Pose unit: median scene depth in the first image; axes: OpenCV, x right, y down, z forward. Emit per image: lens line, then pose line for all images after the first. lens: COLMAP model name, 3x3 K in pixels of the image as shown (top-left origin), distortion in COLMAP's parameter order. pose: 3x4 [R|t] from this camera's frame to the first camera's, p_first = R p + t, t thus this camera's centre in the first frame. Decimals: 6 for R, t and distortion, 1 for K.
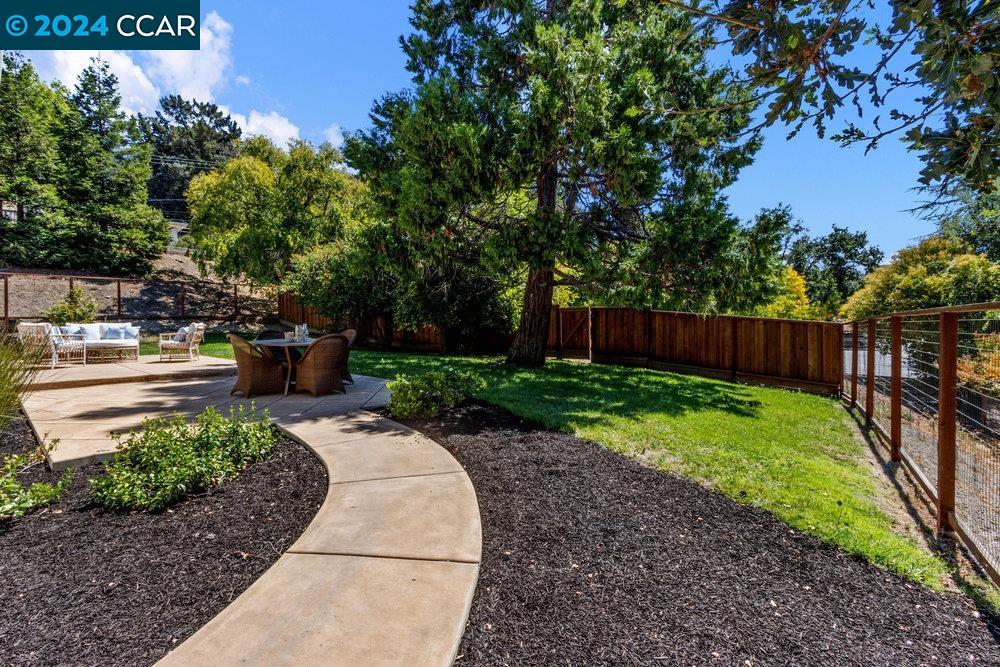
lens RADIAL K [[481.0, 0, 497.2], [0, 481.0, 322.6], [0, 0, 1]] dist [-0.006913, -0.000229]
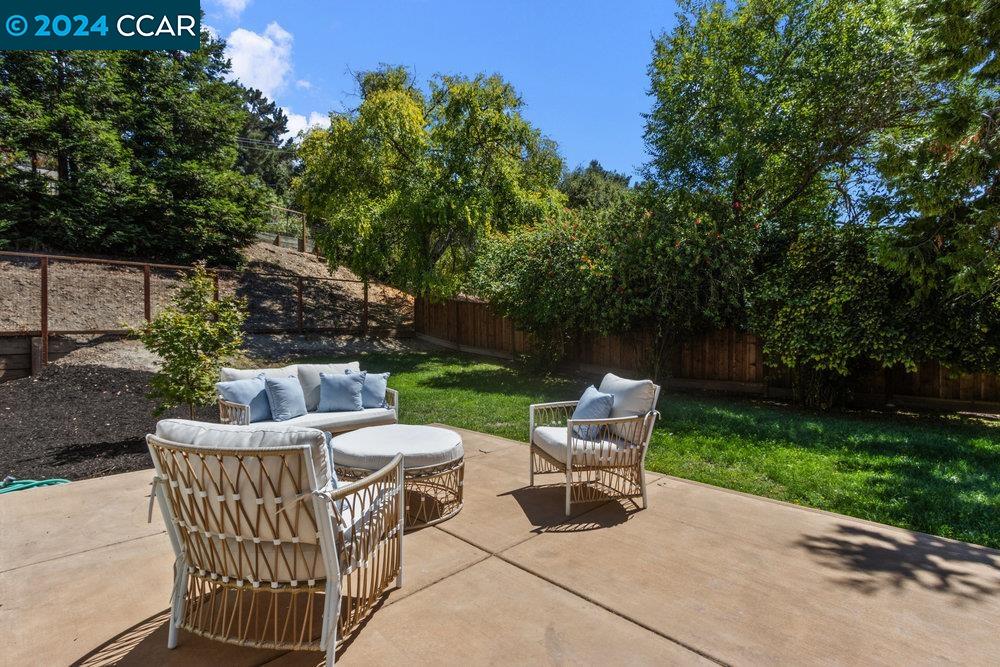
lens RADIAL K [[495.4, 0, 500.0], [0, 495.4, 333.5], [0, 0, 1]] dist [0.000256, -0.000016]
pose [[0.998845, 0.012038, -0.046516, -0.342872], [-0.011743, 0.999909, 0.006622, -0.014750], [0.046591, -0.006068, 0.998896, 0.324995]]
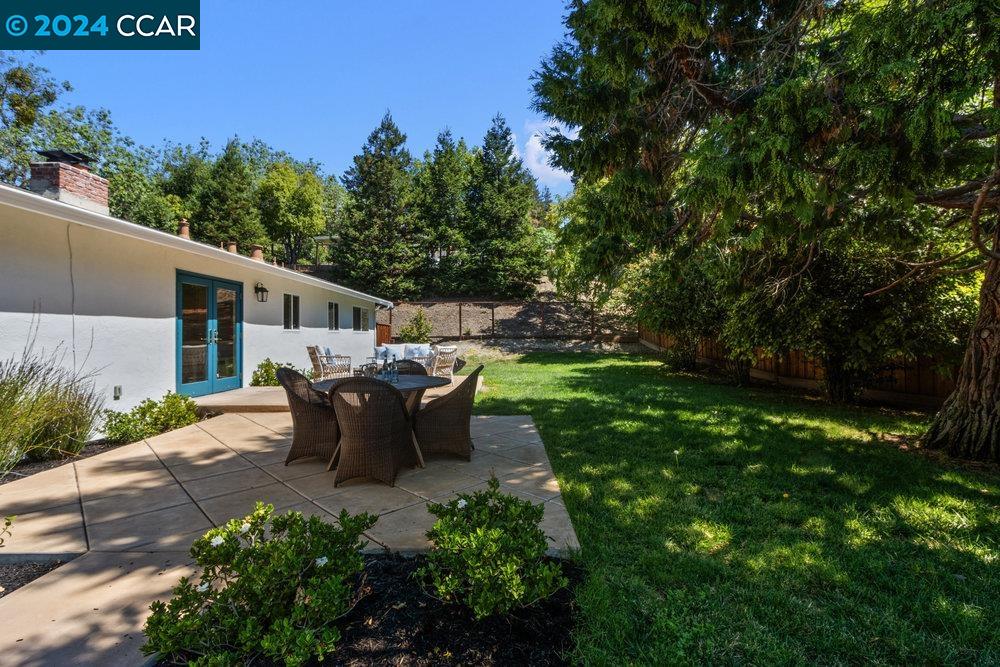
lens RADIAL K [[481.0, 0, 497.2], [0, 481.0, 322.6], [0, 0, 1]] dist [-0.006913, -0.000229]
pose [[0.656517, -0.022093, -0.753987, 0.056299], [-0.003905, 0.999458, -0.032686, -0.007151], [0.754301, 0.024403, 0.656075, 0.242304]]
